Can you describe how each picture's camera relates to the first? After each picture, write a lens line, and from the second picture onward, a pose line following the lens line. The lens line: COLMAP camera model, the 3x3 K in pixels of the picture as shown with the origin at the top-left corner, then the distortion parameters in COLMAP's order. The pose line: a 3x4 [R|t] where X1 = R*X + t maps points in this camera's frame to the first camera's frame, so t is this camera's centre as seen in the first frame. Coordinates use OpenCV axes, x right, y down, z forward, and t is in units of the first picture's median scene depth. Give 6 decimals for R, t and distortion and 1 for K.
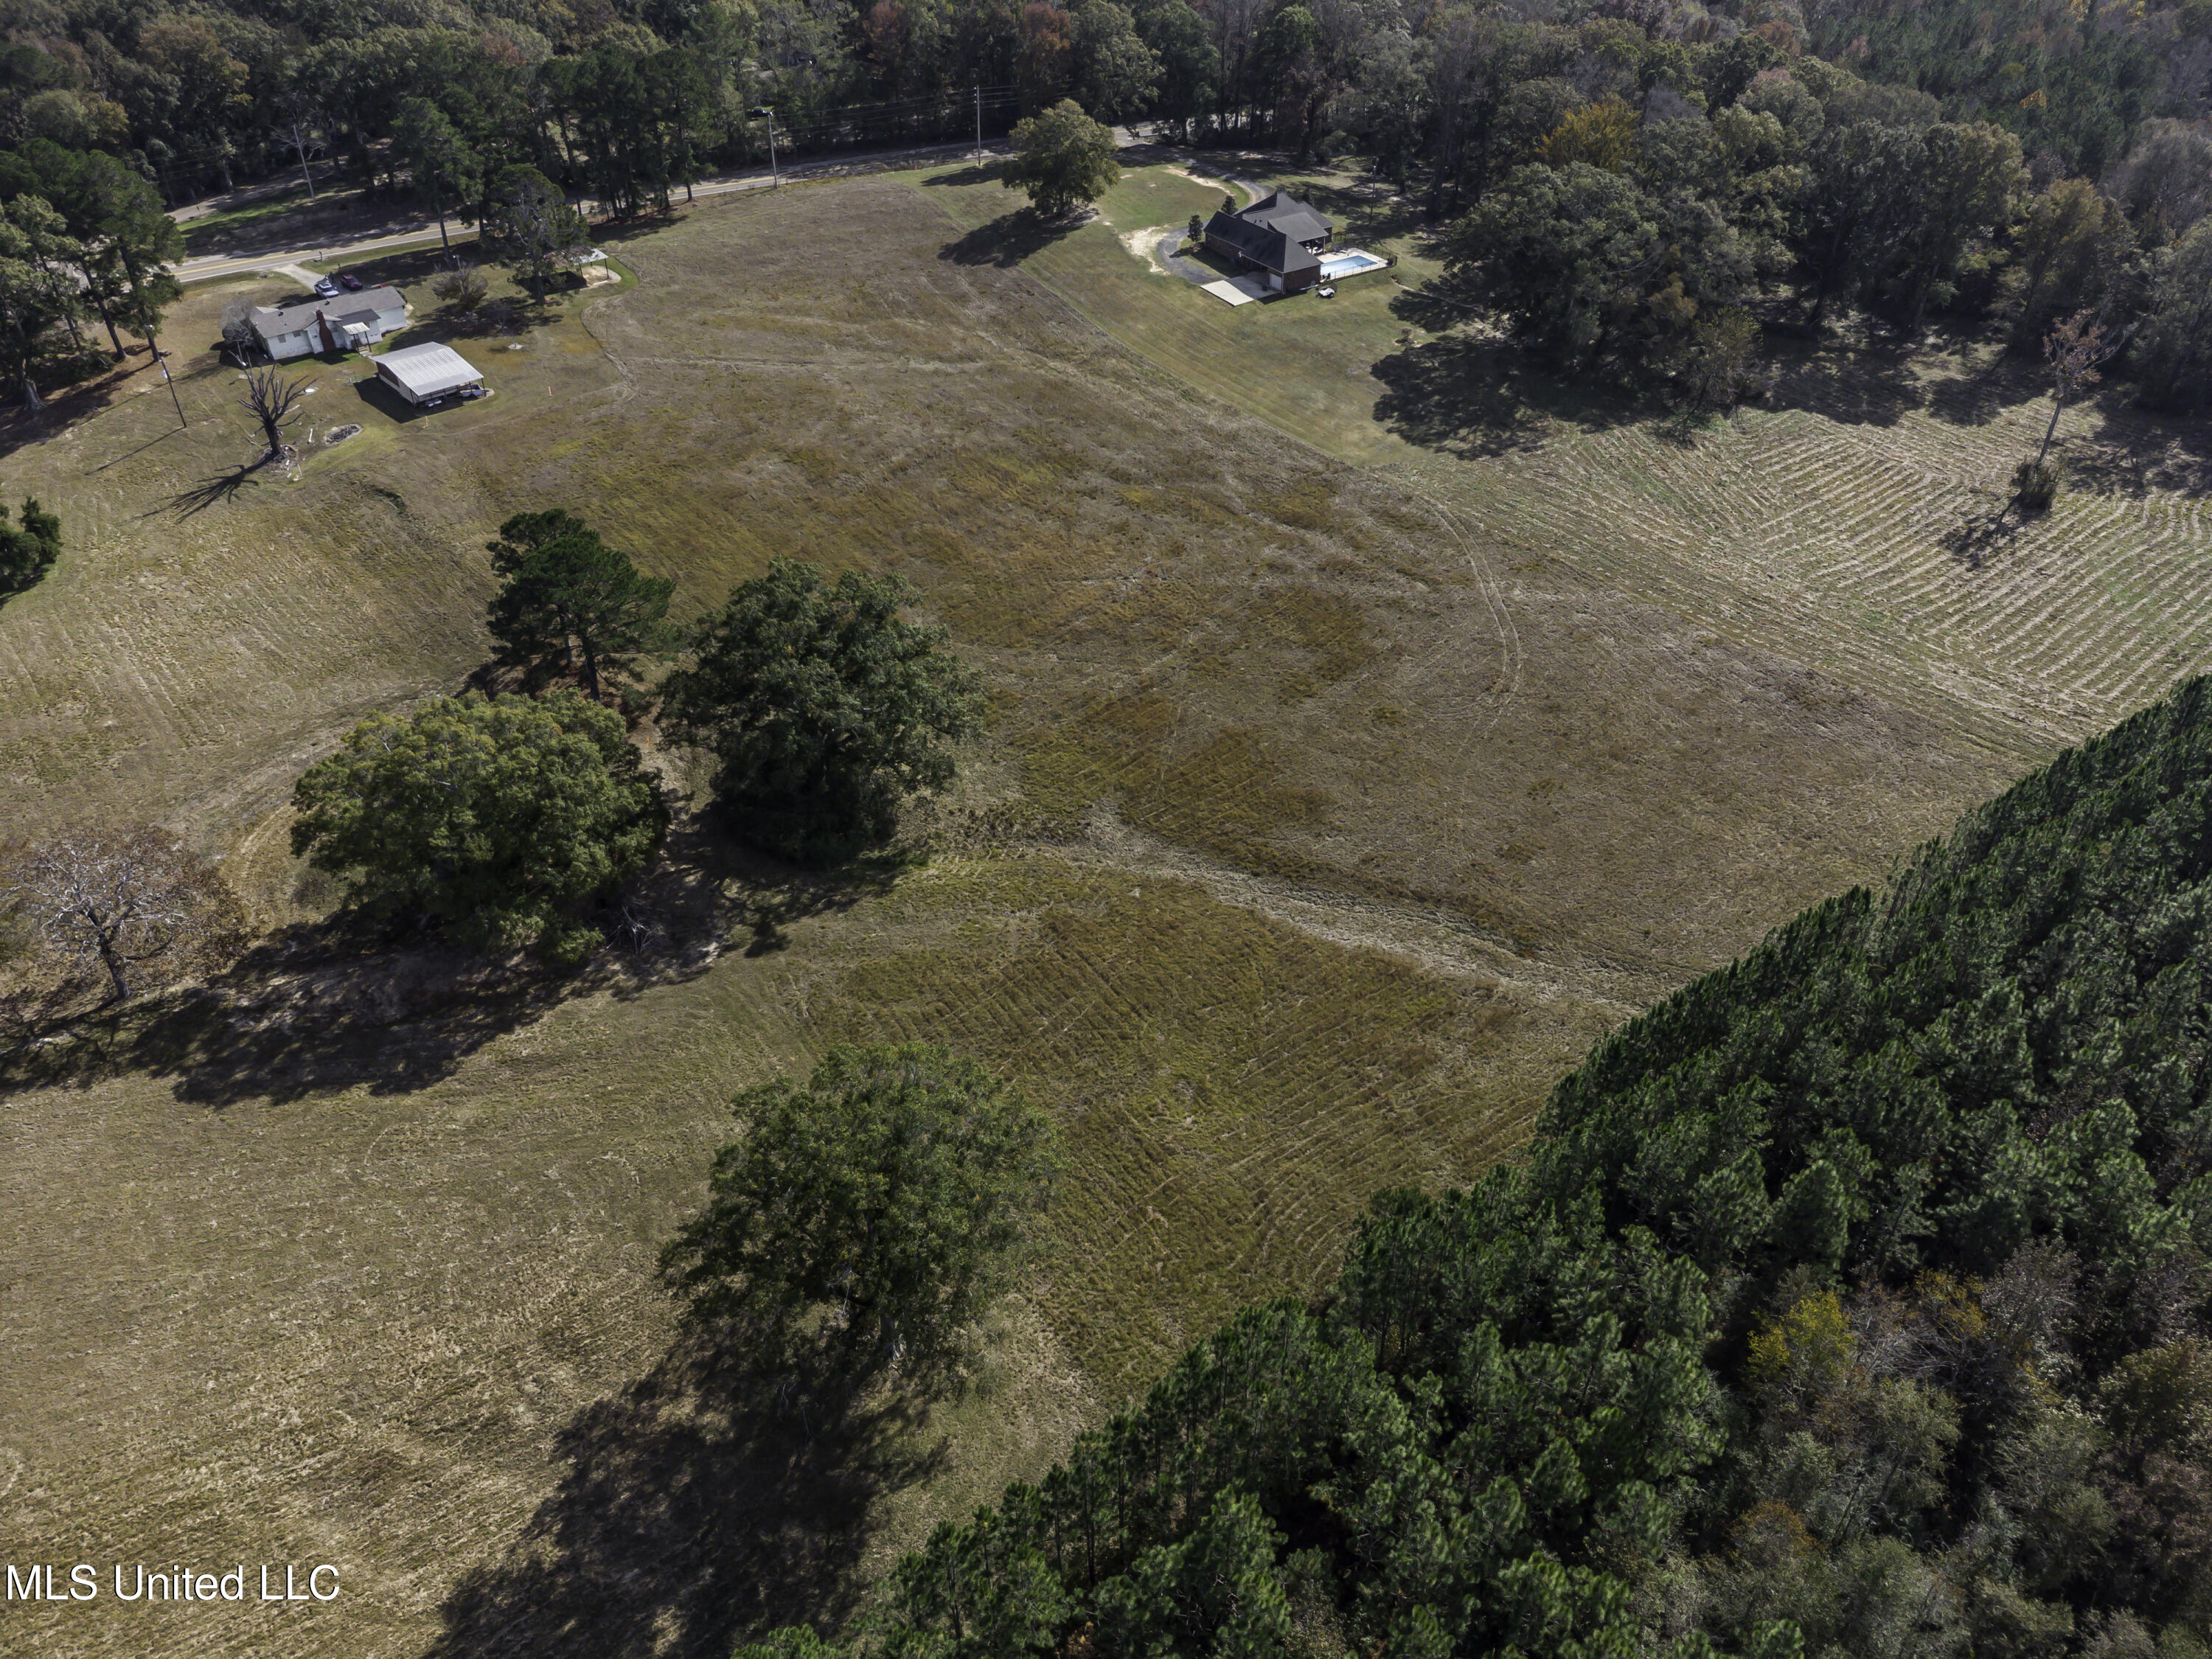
lens RADIAL K [[1663.2, 0, 1108.5], [0, 1663.2, 816.7], [0, 0, 1]] dist [-0.003506, 0.032510]
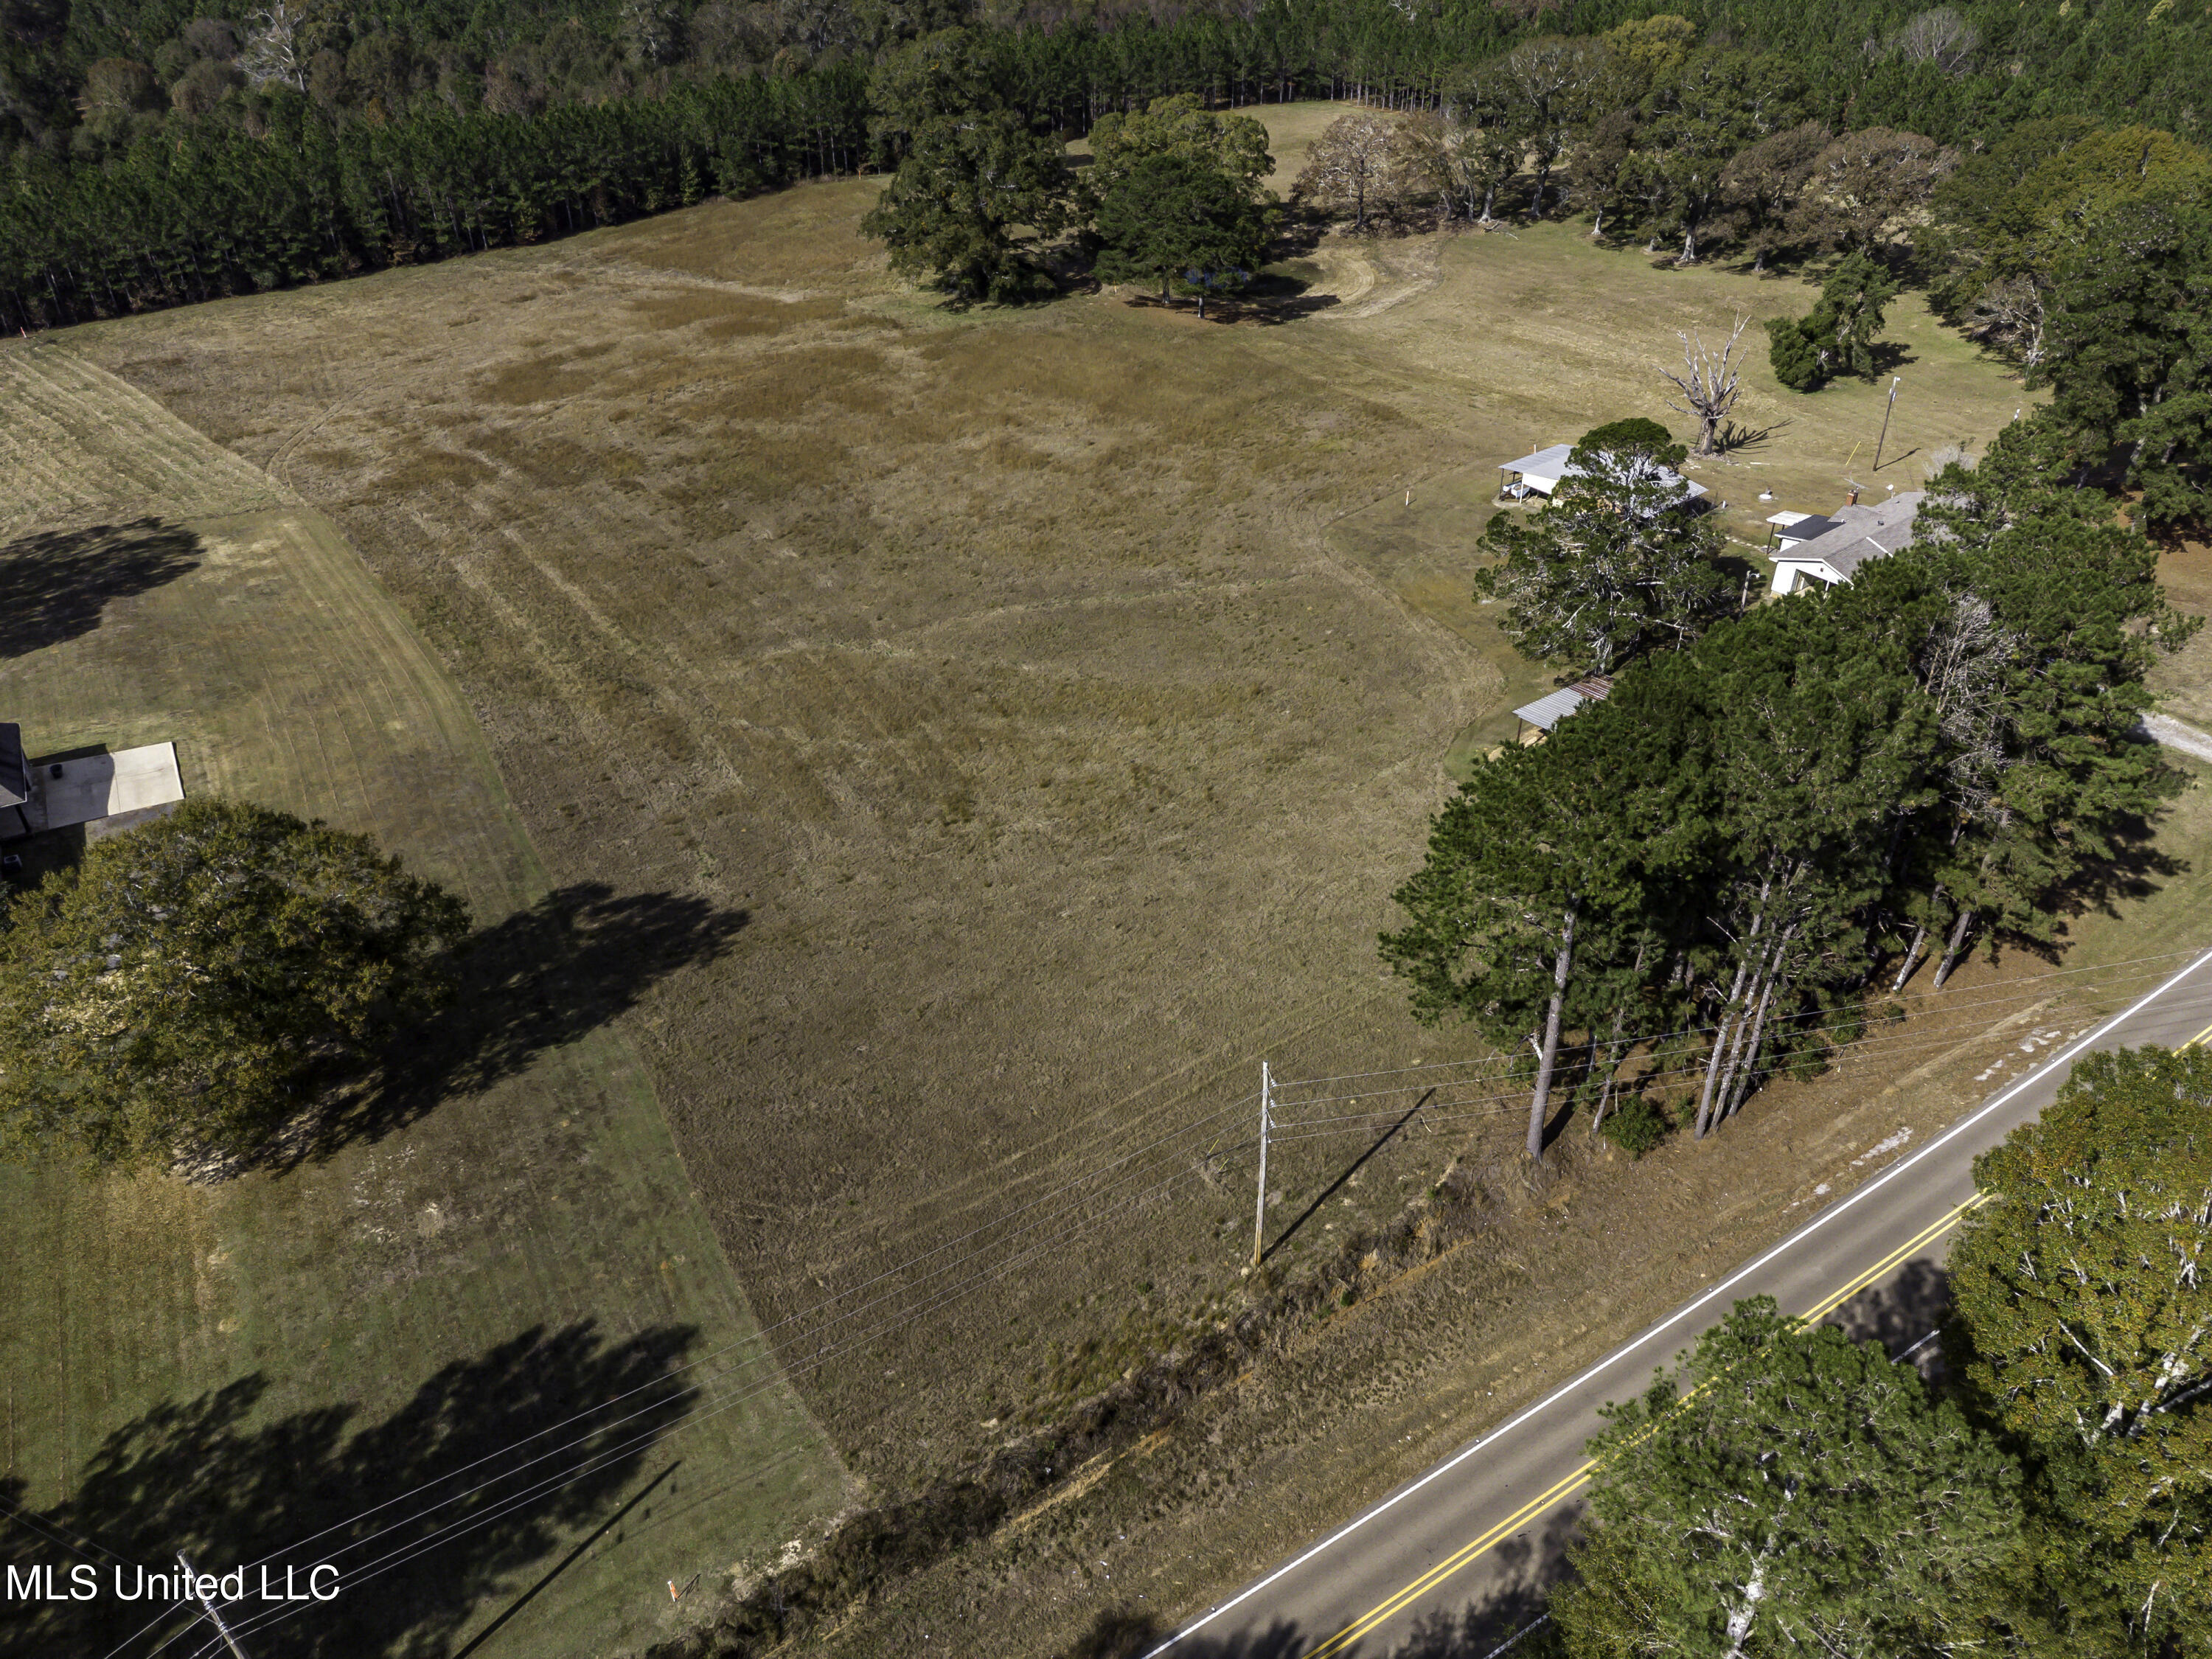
lens RADIAL K [[1663.2, 0, 1103.7], [0, 1663.2, 823.3], [0, 0, 1]] dist [-0.003506, 0.032510]
pose [[-0.998810, -0.018394, 0.045168, -0.257663], [0.036677, 0.327129, 0.944268, -0.897198], [-0.032144, 0.944801, -0.326065, 1.417383]]
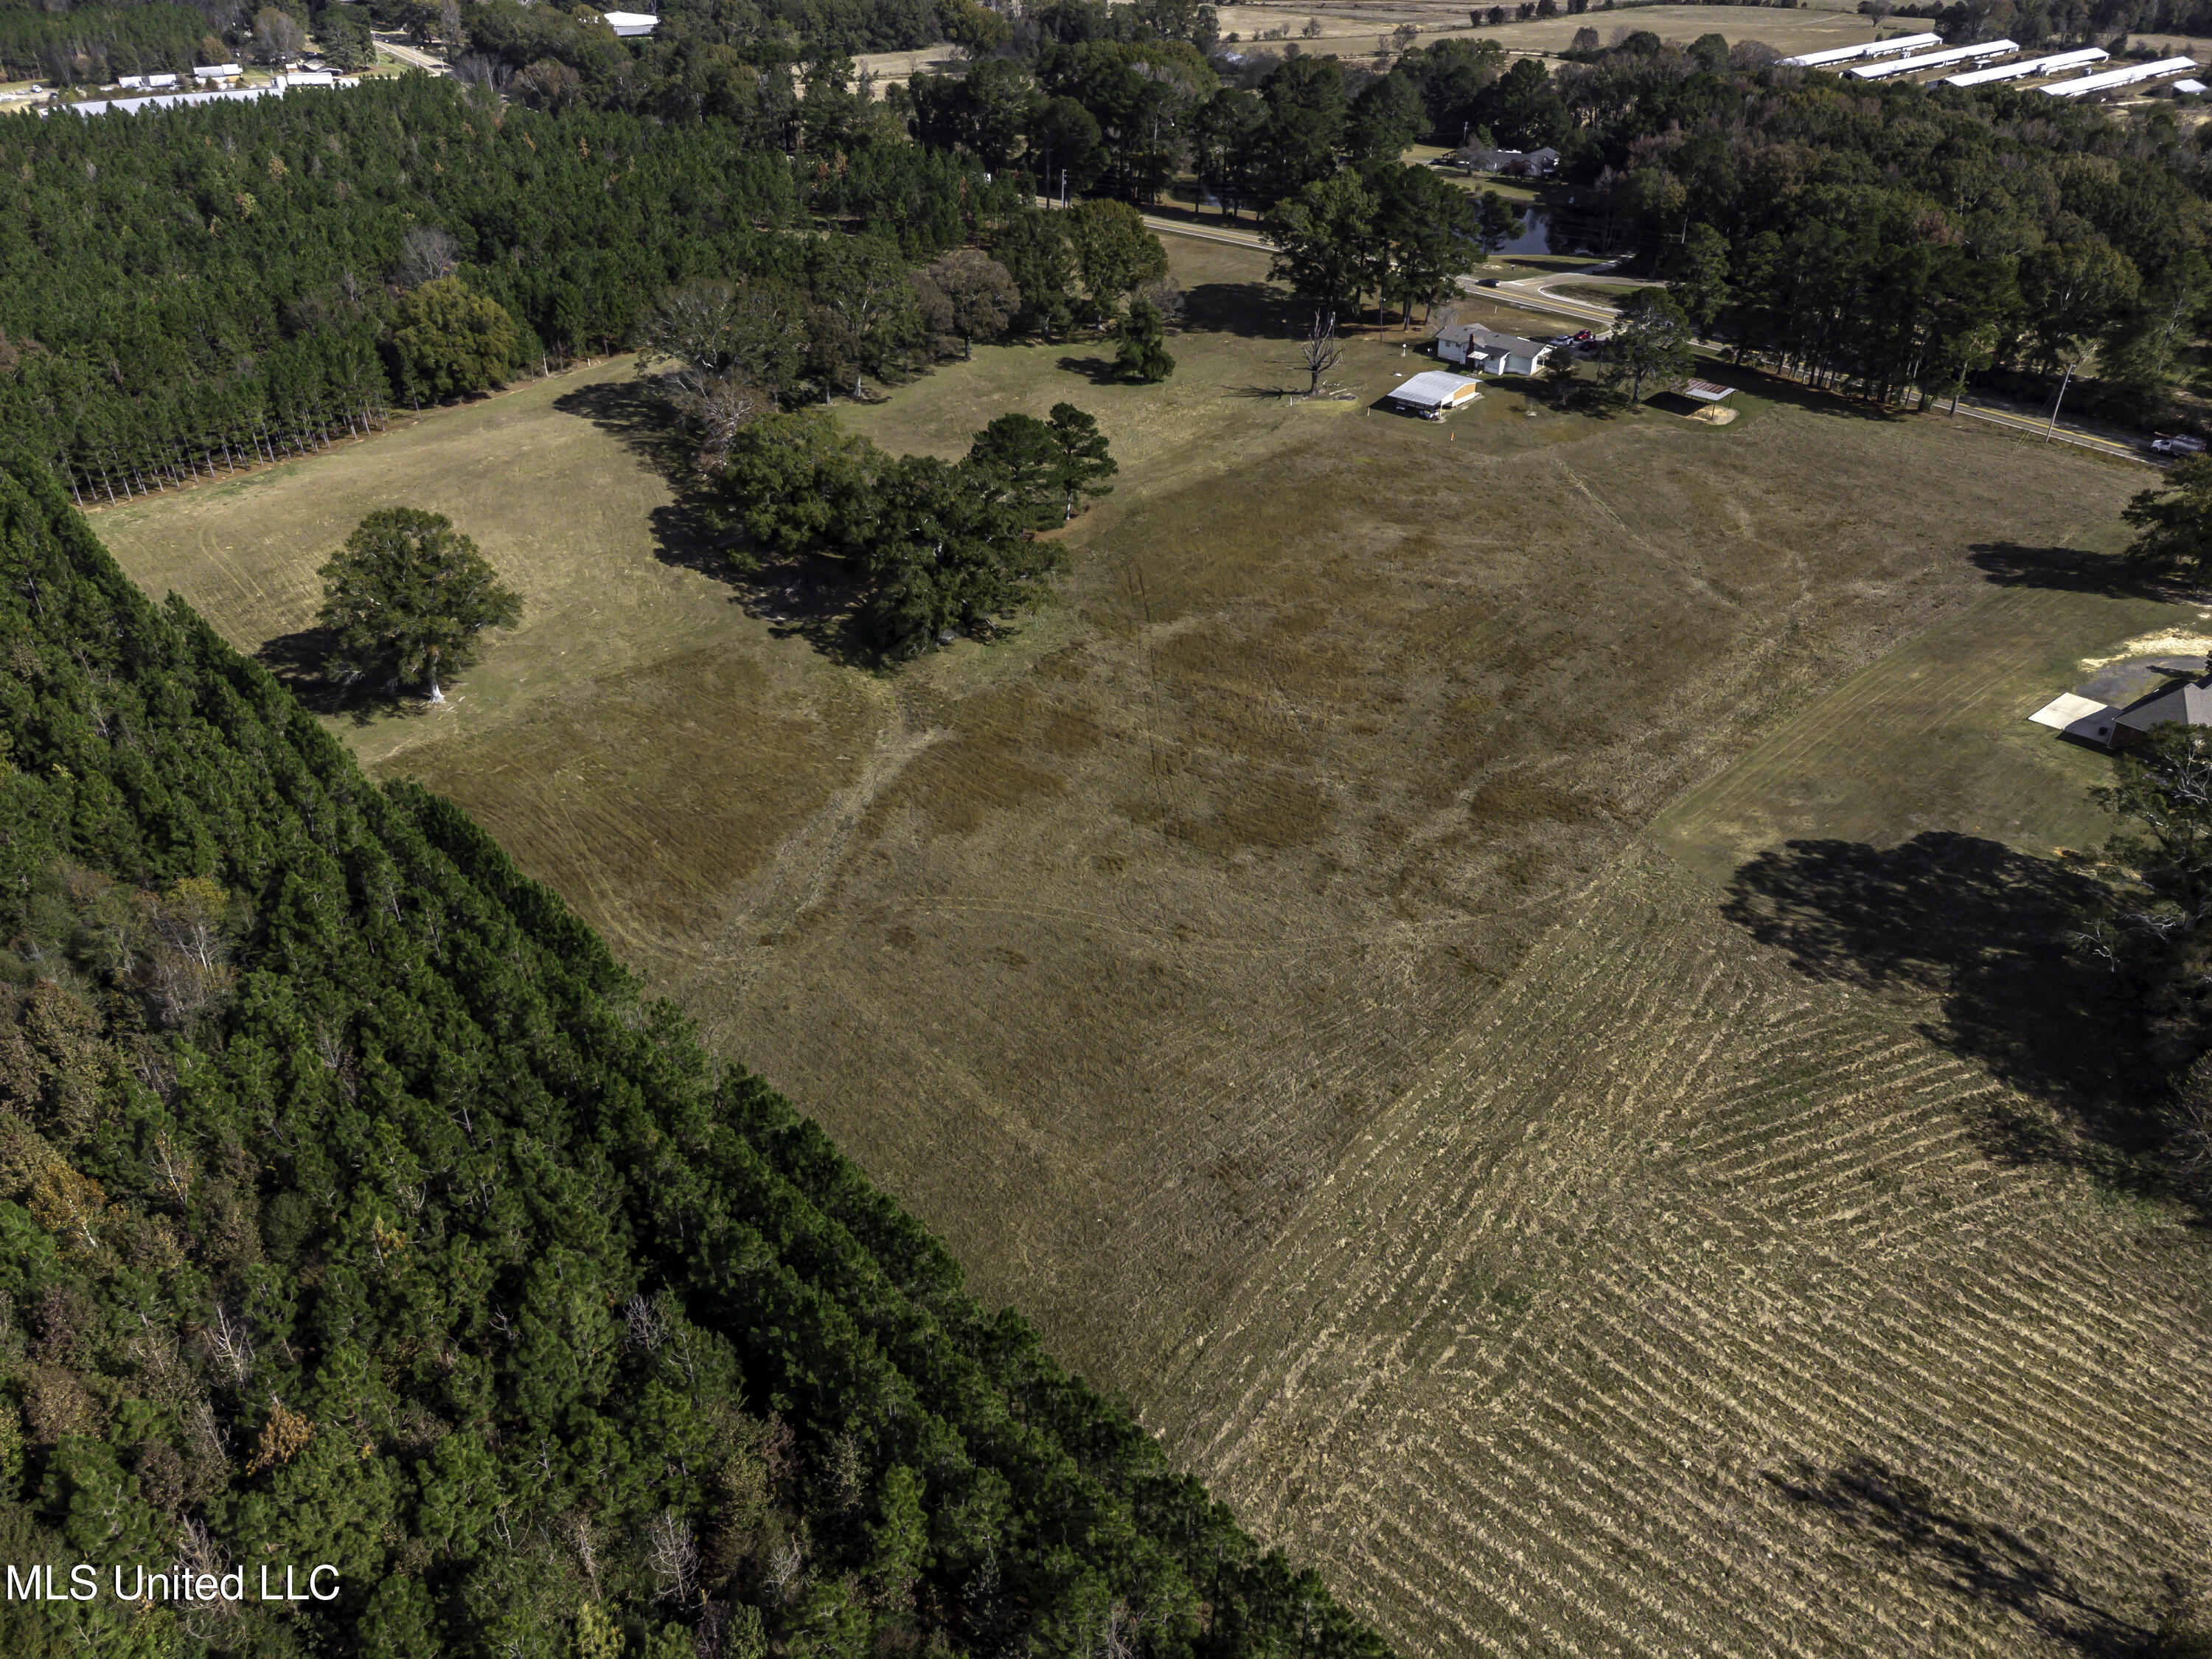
lens RADIAL K [[1663.2, 0, 1109.7], [0, 1663.2, 829.4], [0, 0, 1]] dist [-0.003506, 0.032510]
pose [[0.111491, 0.531405, -0.839749, 0.825866], [-0.593213, 0.713537, 0.372777, -0.371578], [0.797288, 0.456589, 0.394789, 0.487347]]
